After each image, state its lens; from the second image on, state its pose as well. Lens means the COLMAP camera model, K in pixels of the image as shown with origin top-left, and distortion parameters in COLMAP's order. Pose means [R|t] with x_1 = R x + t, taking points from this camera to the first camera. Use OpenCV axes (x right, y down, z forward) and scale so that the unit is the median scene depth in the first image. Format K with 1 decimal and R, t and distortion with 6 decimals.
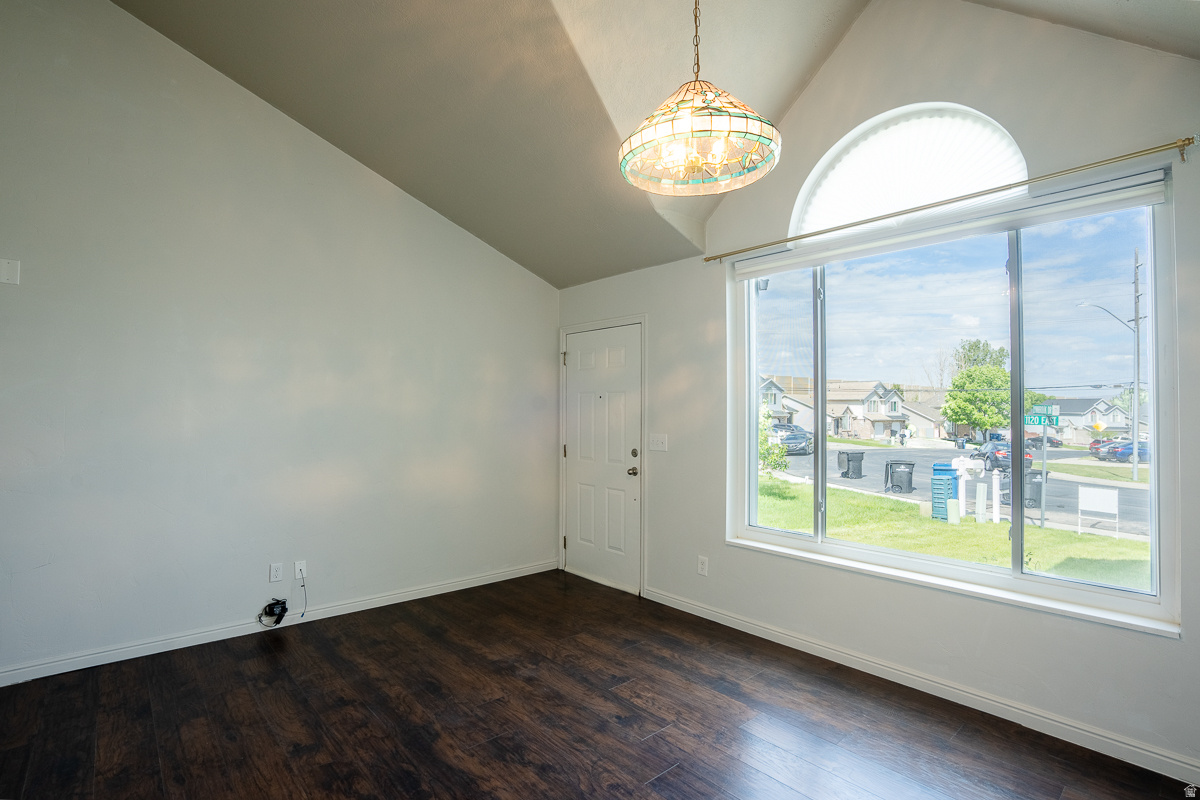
lens RADIAL K [[554.4, 0, 594.3], [0, 554.4, 400.2], [0, 0, 1]] dist [-0.062680, 0.023516]
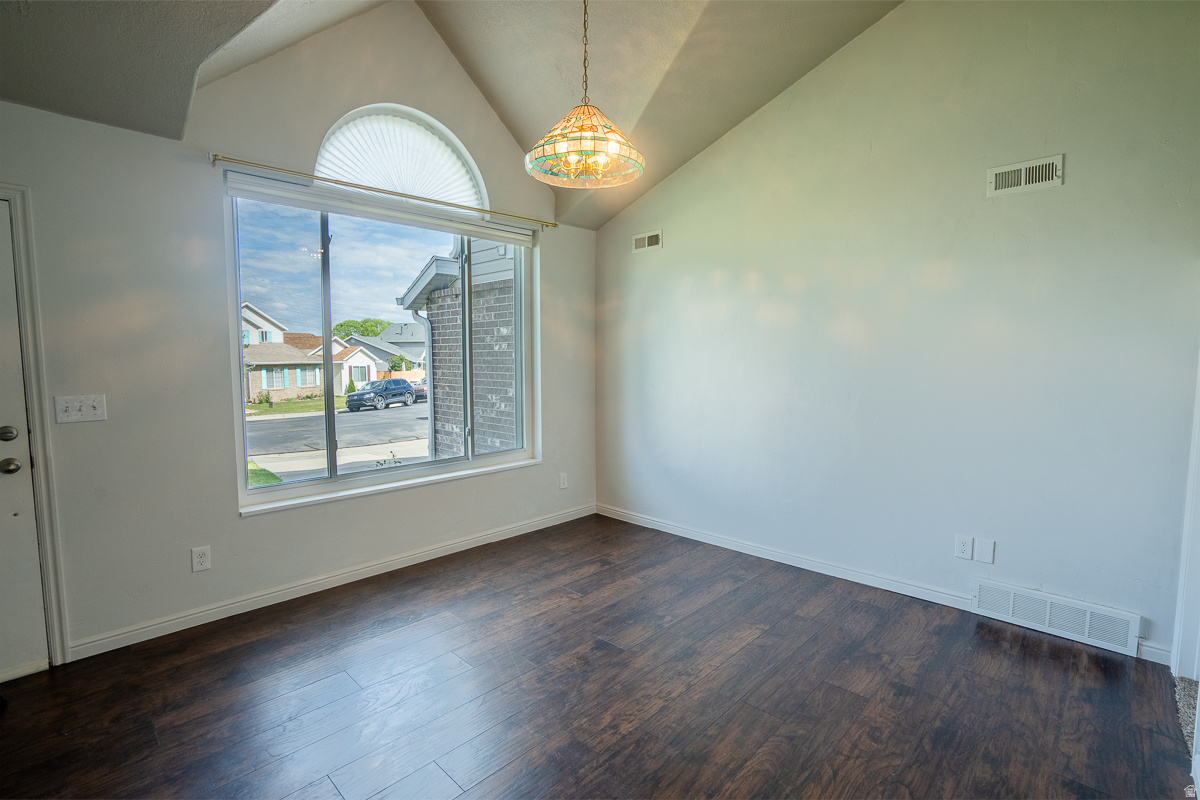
lens RADIAL K [[554.4, 0, 594.3], [0, 554.4, 400.2], [0, 0, 1]] dist [-0.062680, 0.023516]
pose [[-0.070368, -0.089985, 0.993454, -0.623116], [-0.018542, 0.995869, 0.088890, 0.002266], [-0.997349, -0.012165, -0.071746, 0.553553]]
